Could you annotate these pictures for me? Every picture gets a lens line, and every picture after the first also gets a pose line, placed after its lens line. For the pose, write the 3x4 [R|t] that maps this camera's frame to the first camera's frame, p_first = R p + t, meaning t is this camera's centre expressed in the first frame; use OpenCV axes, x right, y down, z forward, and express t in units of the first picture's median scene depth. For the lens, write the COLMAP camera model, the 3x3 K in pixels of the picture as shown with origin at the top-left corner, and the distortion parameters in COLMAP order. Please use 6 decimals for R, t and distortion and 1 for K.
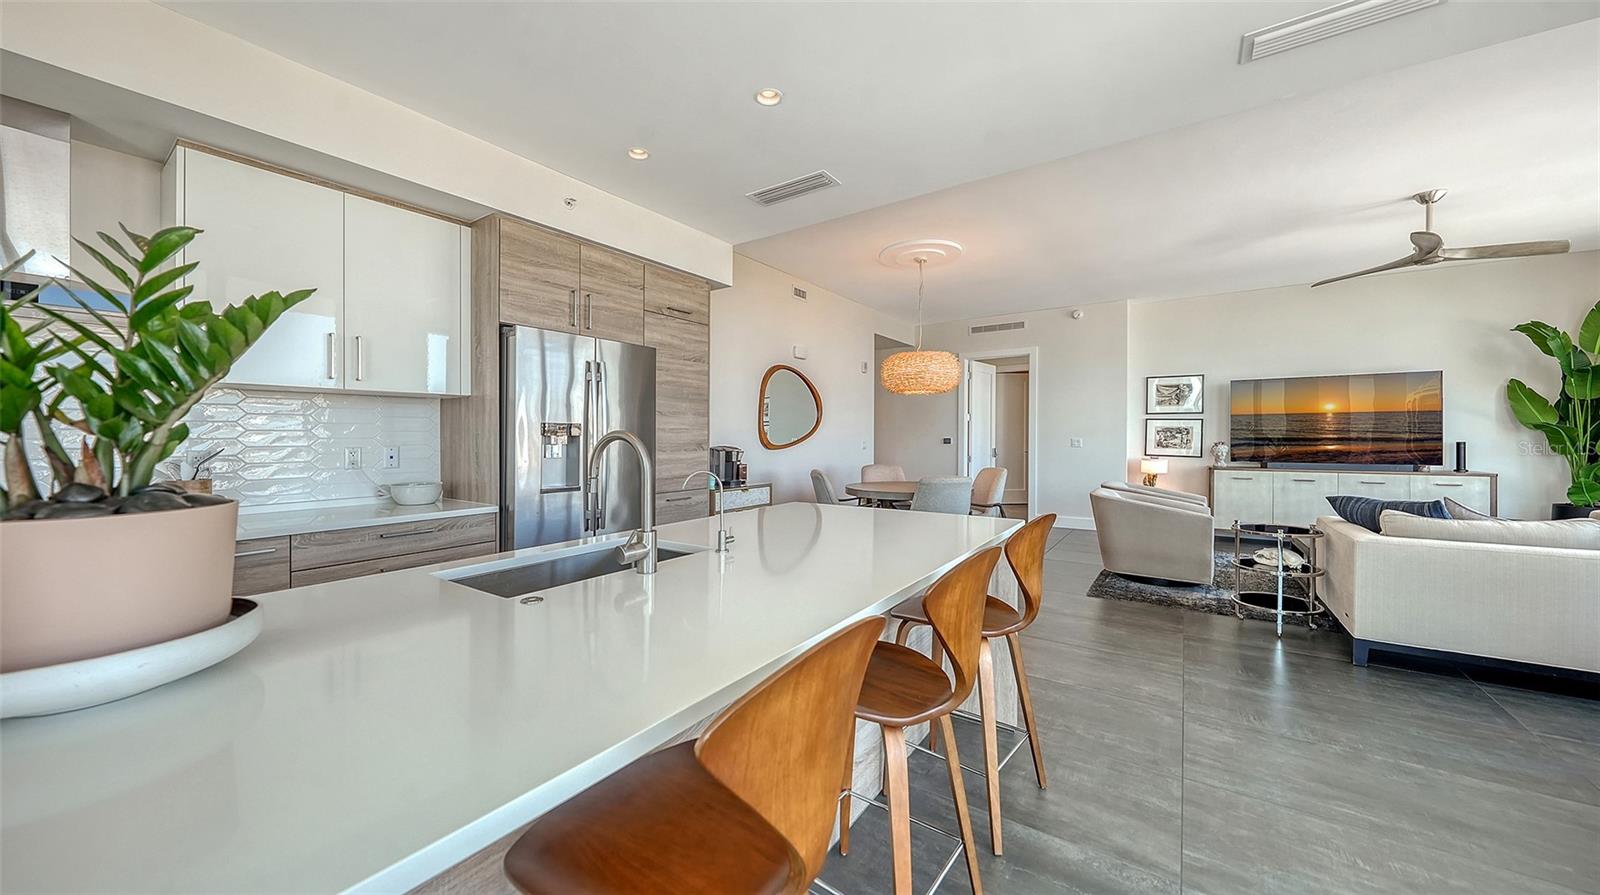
lens RADIAL K [[558.8, 0, 792.9], [0, 558.8, 430.4], [0, 0, 1]] dist [0.000363, -0.000035]
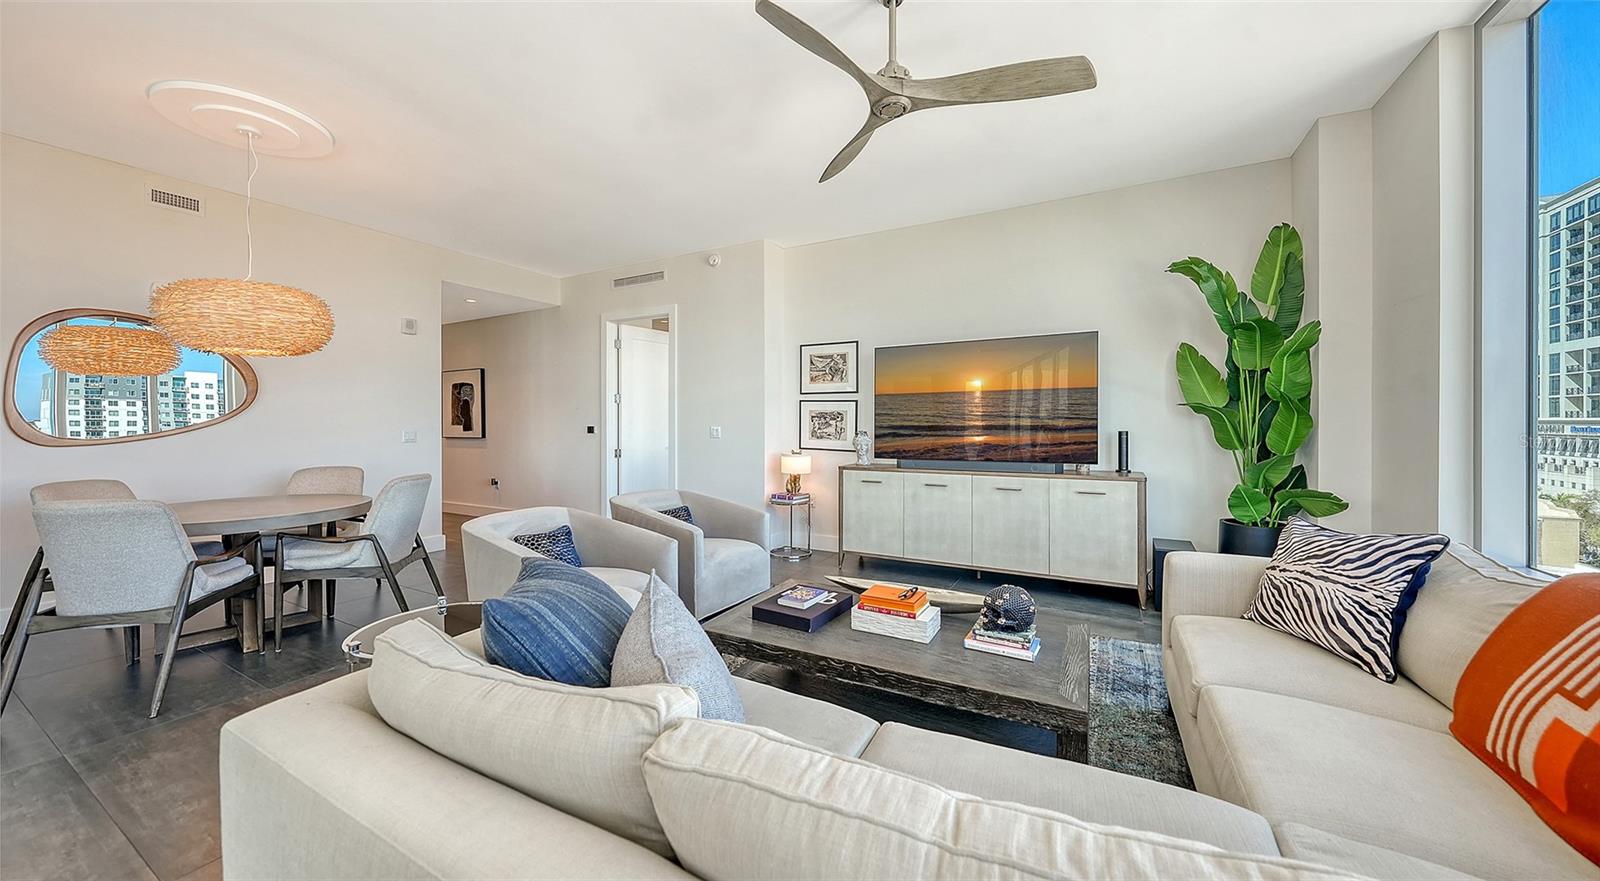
lens RADIAL K [[563.4, 0, 779.4], [0, 563.4, 426.1], [0, 0, 1]] dist [0.000271, 0.000016]
pose [[0.996502, -0.001377, 0.083558, 0.640022], [0.000113, 0.999885, 0.015137, 0.002794], [-0.083569, -0.015075, 0.996388, 0.291387]]
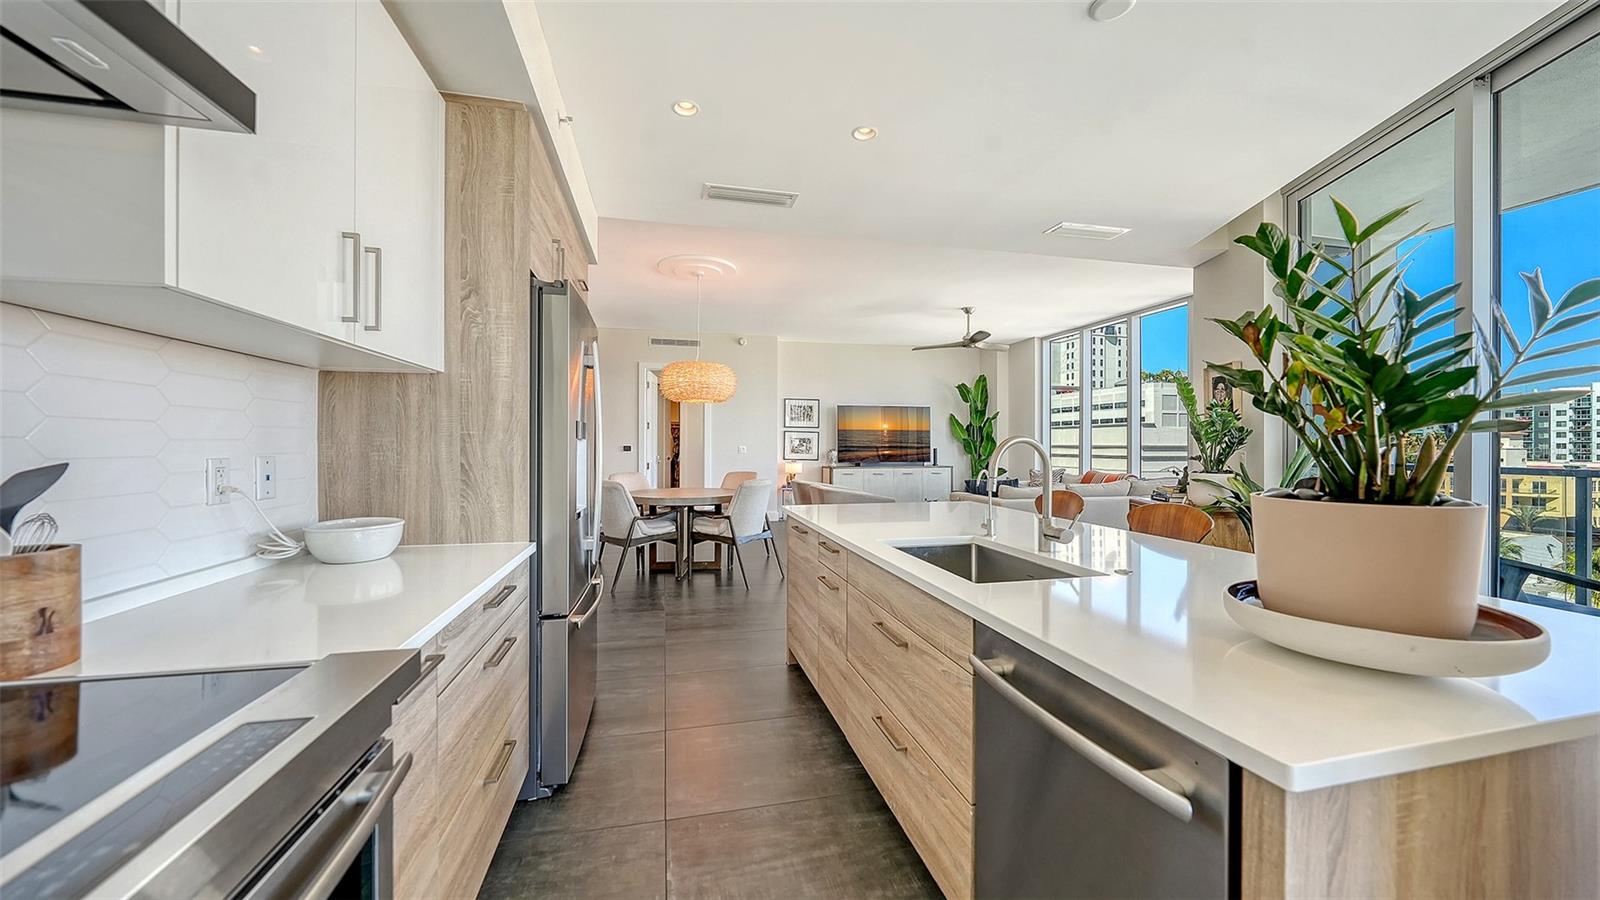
lens RADIAL K [[564.8, 0, 795.2], [0, 564.8, 443.5], [0, 0, 1]] dist [-0.010089, 0.000002]
pose [[0.659855, 0.005515, 0.751373, -0.384752], [-0.010717, 0.999940, 0.002073, 0.005742], [-0.751317, -0.009420, 0.659874, 0.150180]]
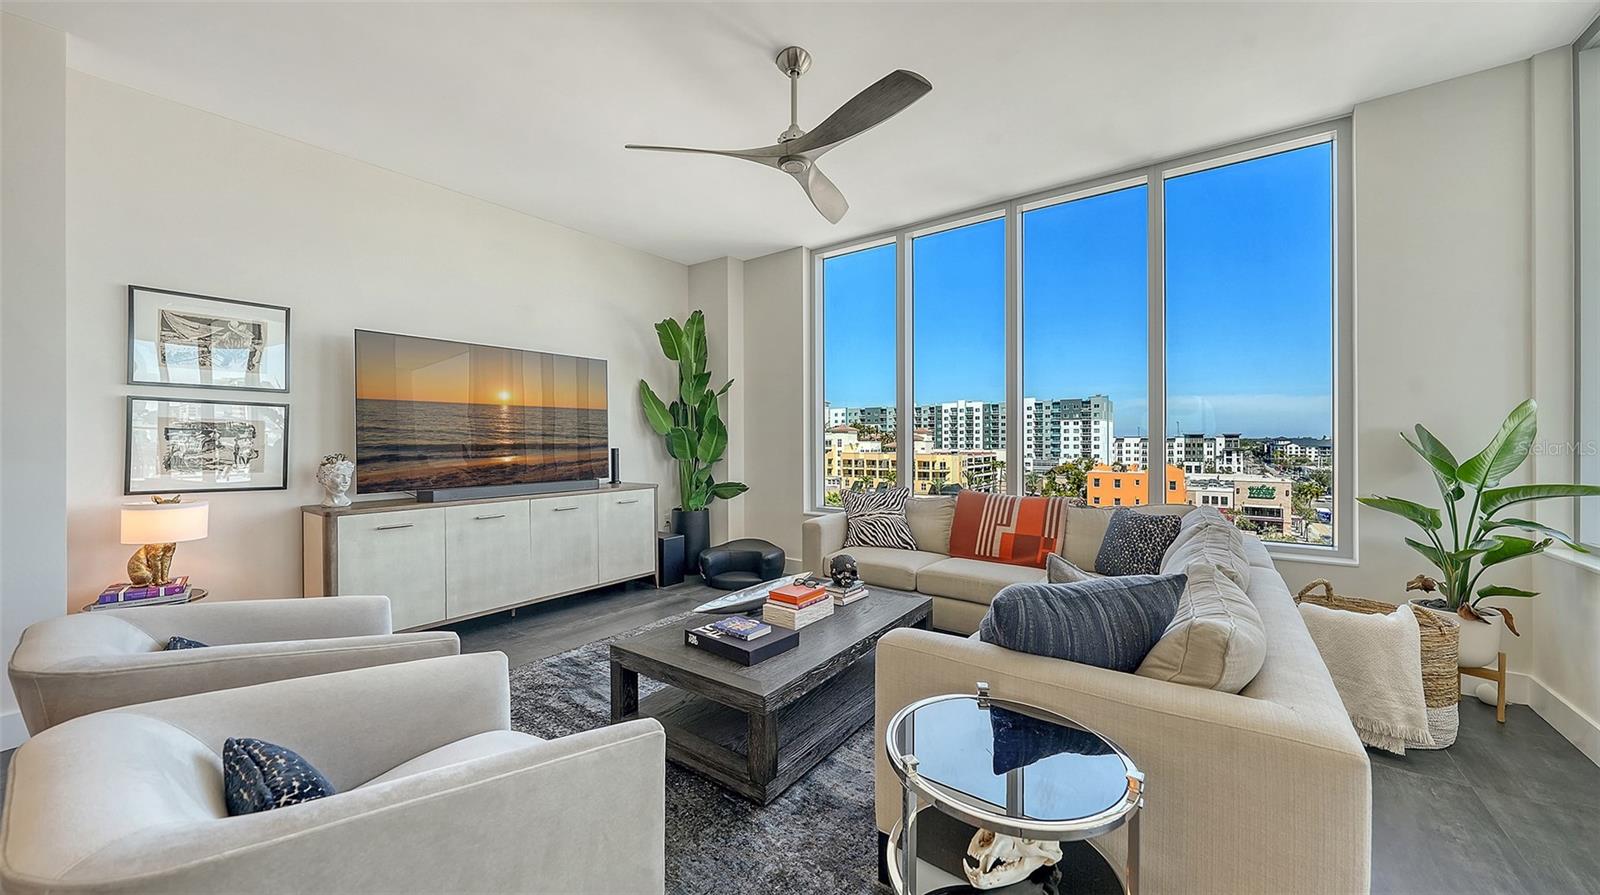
lens RADIAL K [[564.8, 0, 795.2], [0, 564.8, 441.0], [0, 0, 1]] dist [-0.010089, 0.000002]
pose [[0.023654, 0.000474, 0.999720, 0.322532], [-0.006874, 0.999976, -0.000311, 0.007210], [-0.999697, -0.006865, 0.023657, 0.648489]]
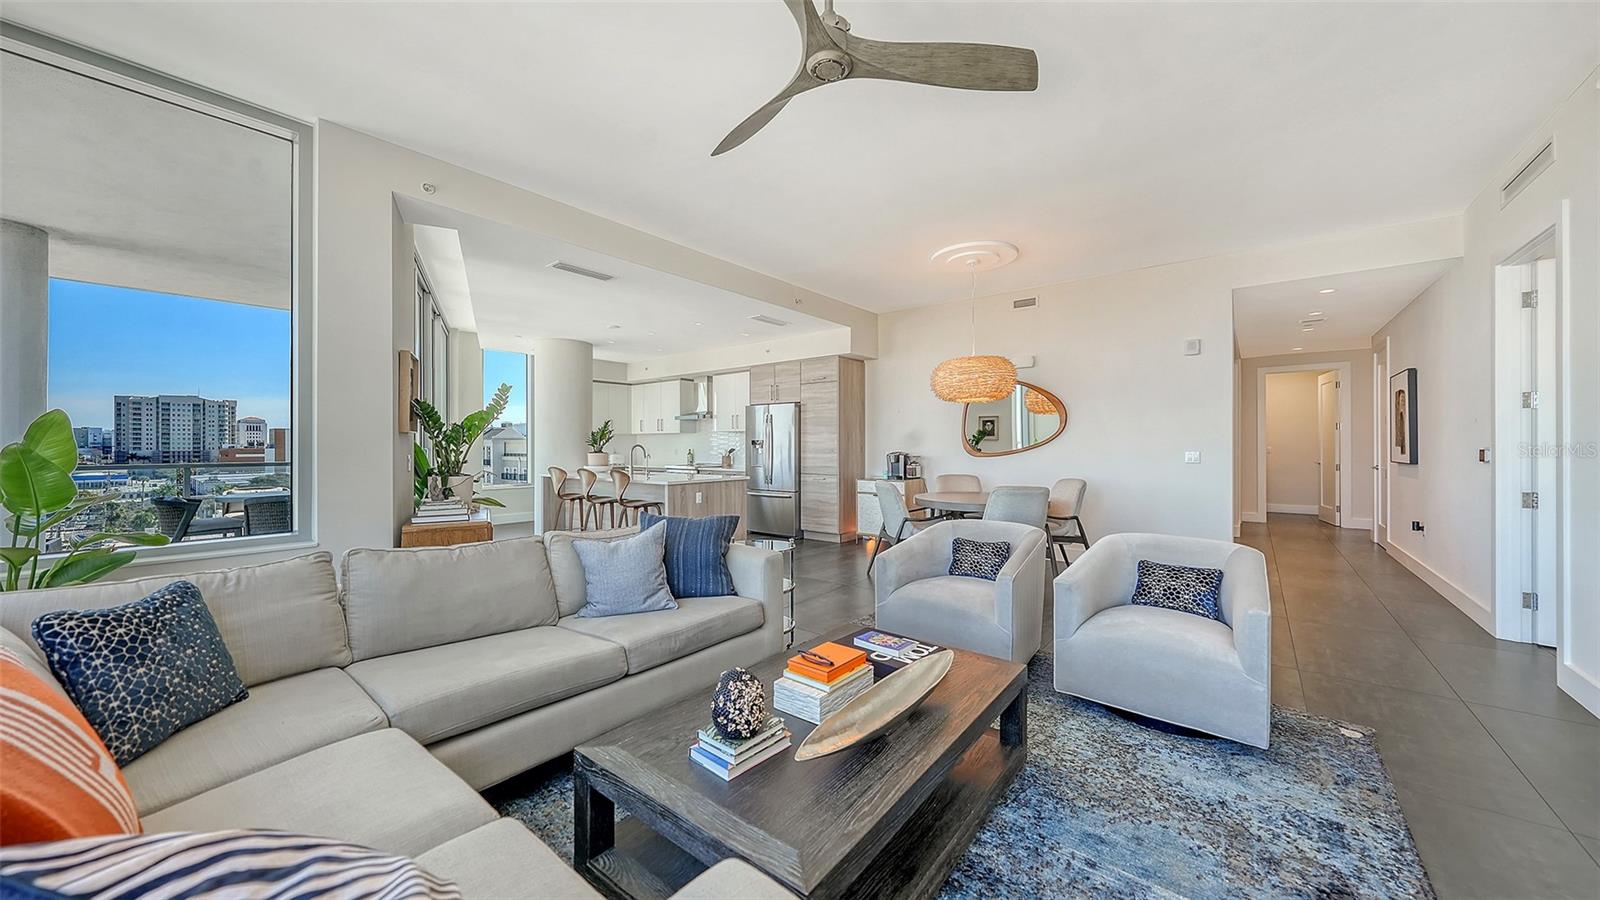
lens RADIAL K [[558.9, 0, 800.0], [0, 558.9, 450.0], [0, 0, 1]] dist [-0.000225, -0.000011]
pose [[-0.061041, 0.008481, -0.998099, 1.032554], [0.012278, 0.999895, 0.007746, 0.005939], [0.998060, -0.011782, -0.061139, 0.648201]]
